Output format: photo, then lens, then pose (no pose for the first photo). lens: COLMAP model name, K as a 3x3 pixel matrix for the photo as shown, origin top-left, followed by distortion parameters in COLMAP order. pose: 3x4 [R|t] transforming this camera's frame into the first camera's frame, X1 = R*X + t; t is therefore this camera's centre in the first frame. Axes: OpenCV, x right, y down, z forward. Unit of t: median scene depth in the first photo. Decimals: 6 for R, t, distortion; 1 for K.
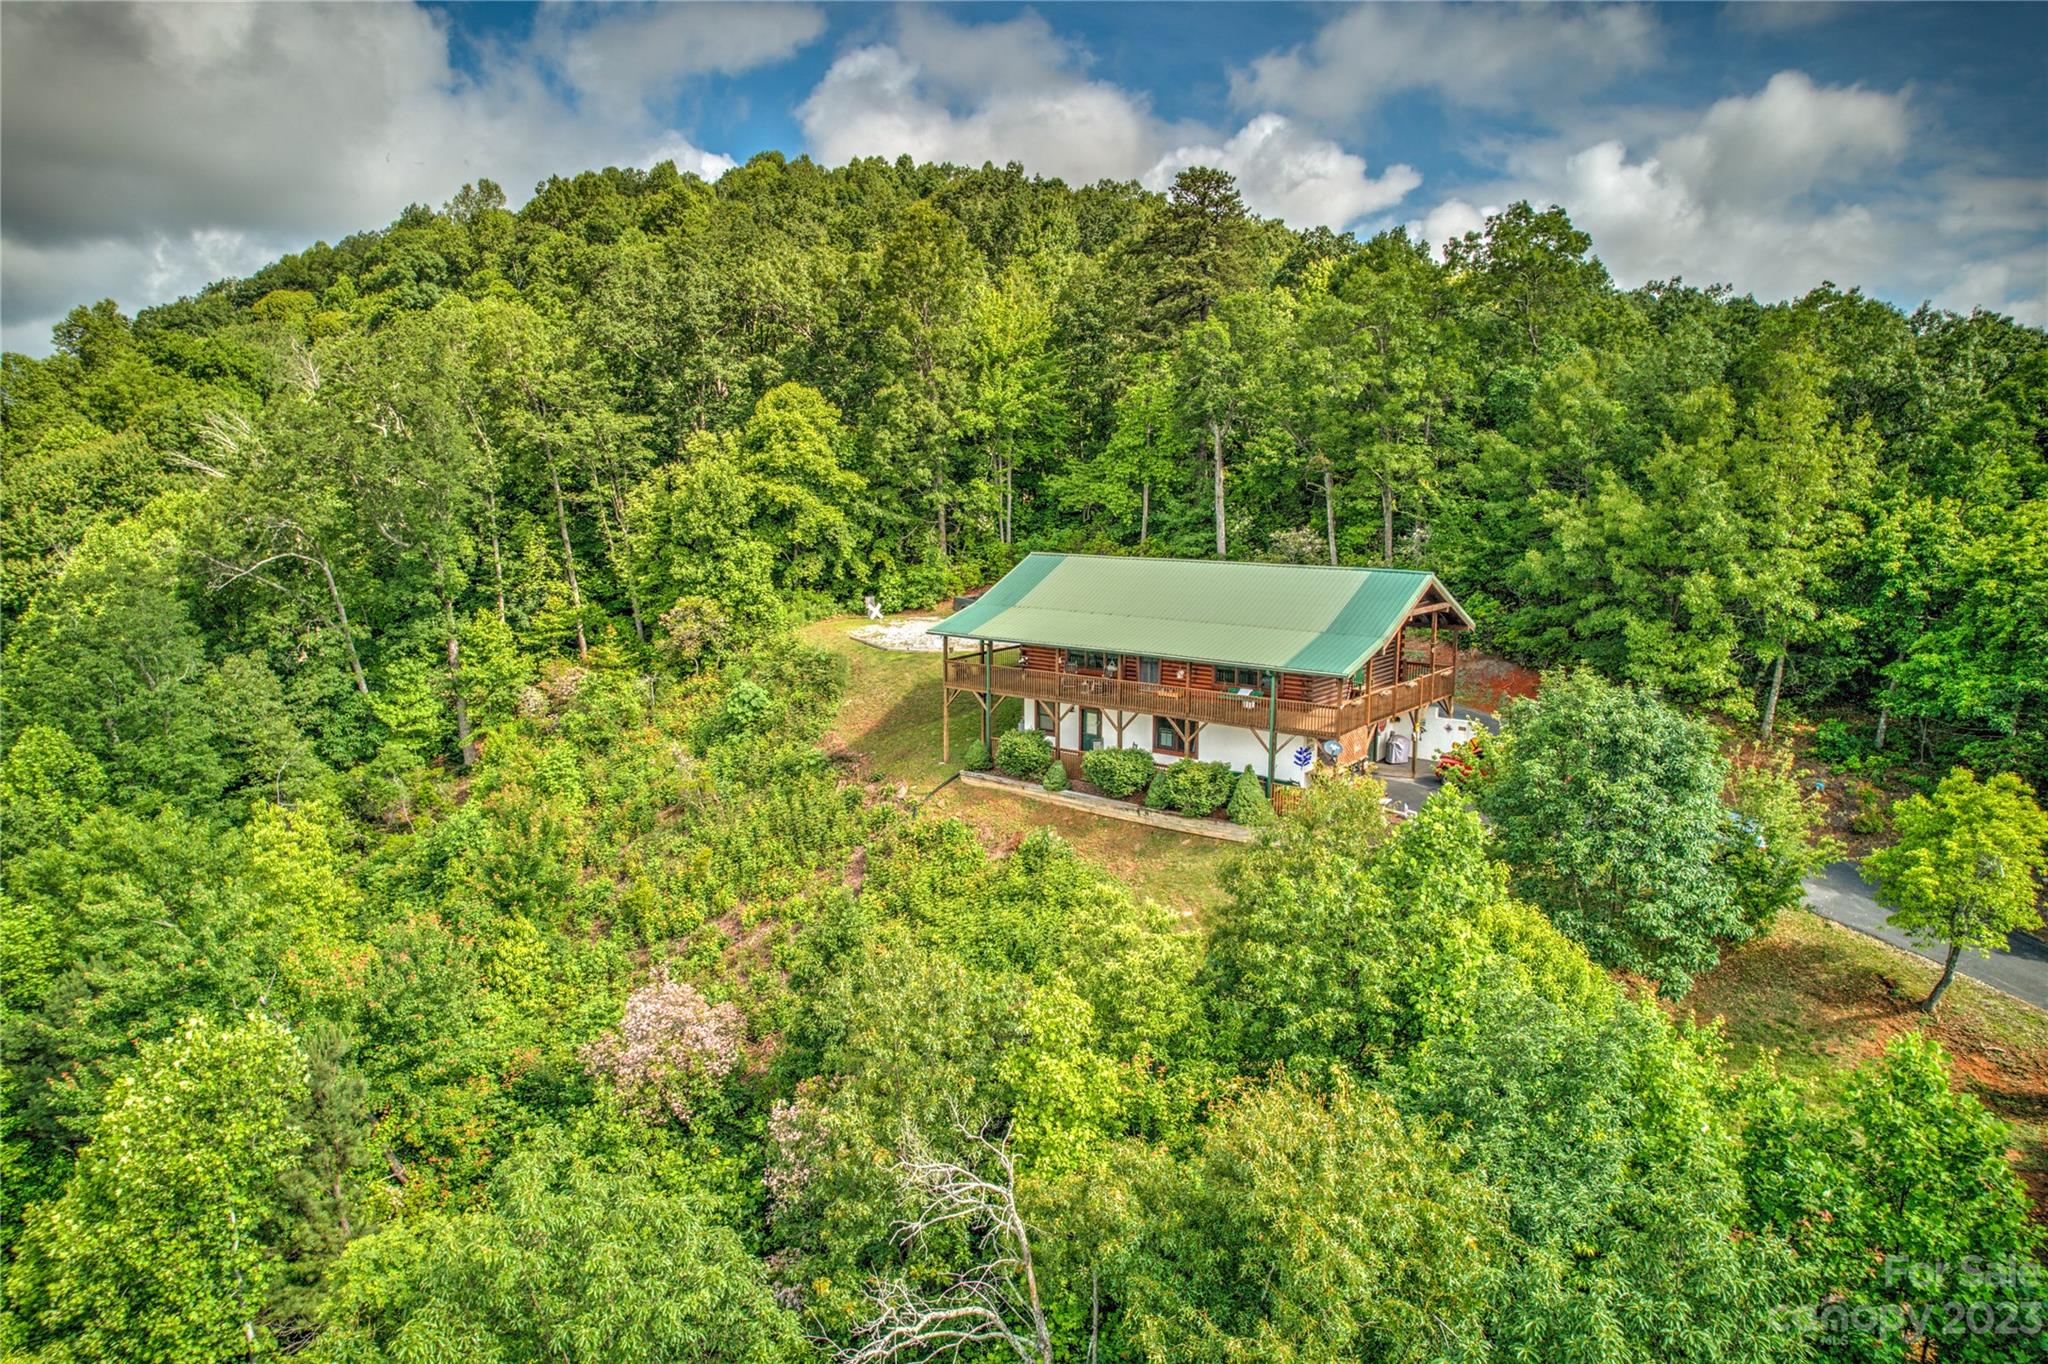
lens RADIAL K [[1308.0, 0, 1024.0], [0, 1308.0, 682.0], [0, 0, 1]] dist [-0.069618, 0.062553]
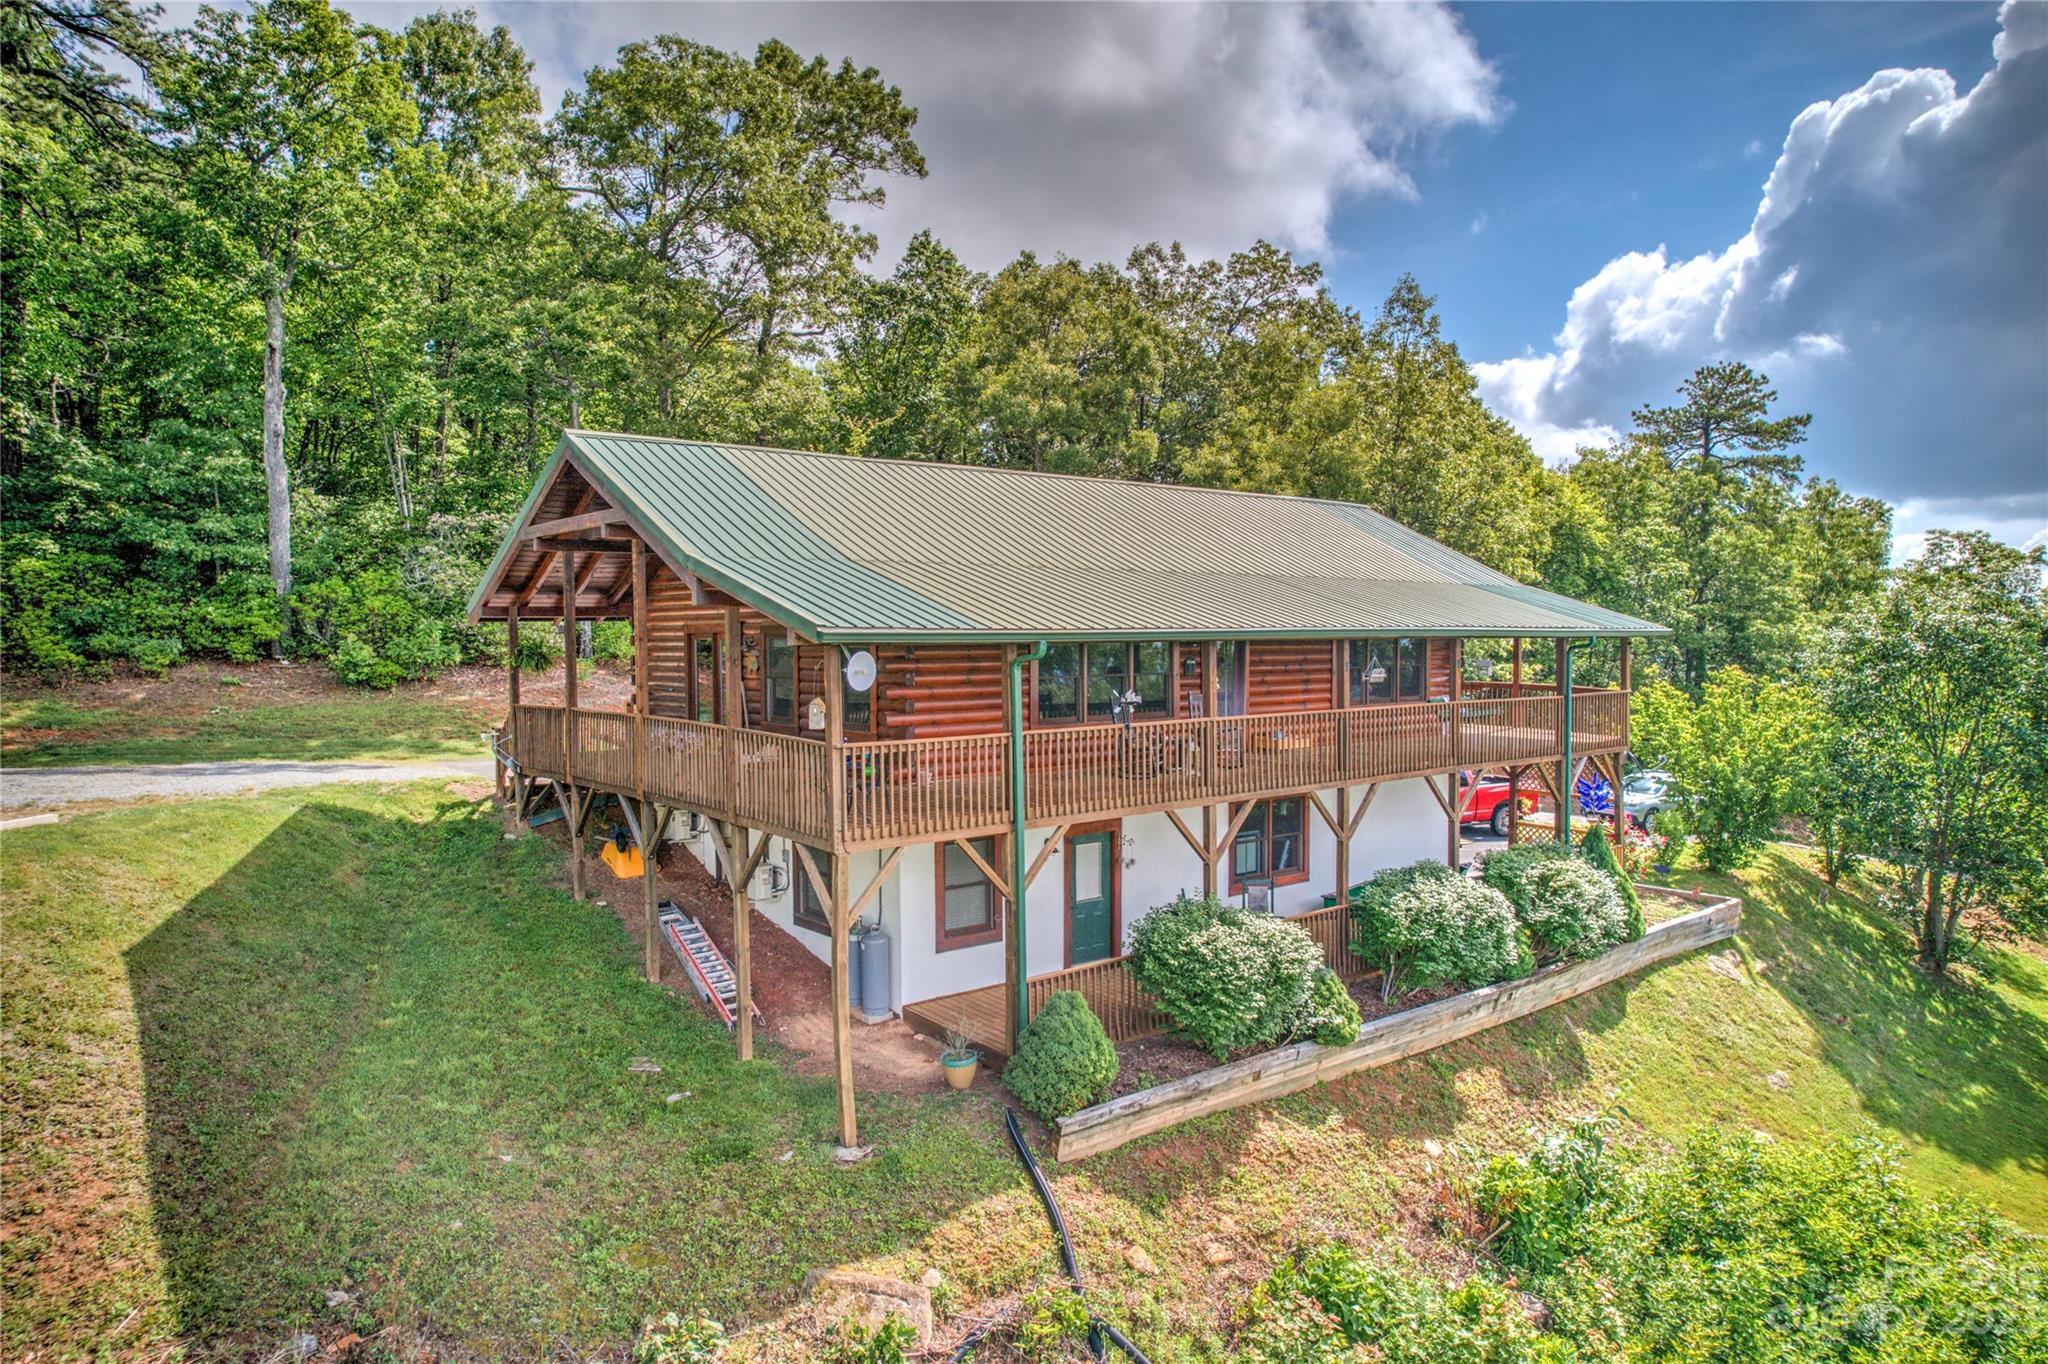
lens RADIAL K [[1308.0, 0, 1024.0], [0, 1308.0, 682.0], [0, 0, 1]] dist [-0.069618, 0.062553]
pose [[0.210347, -0.039412, 0.976832, -0.220230], [0.163596, 0.986517, 0.004575, -0.018190], [-0.963842, 0.158844, 0.213958, 0.658502]]
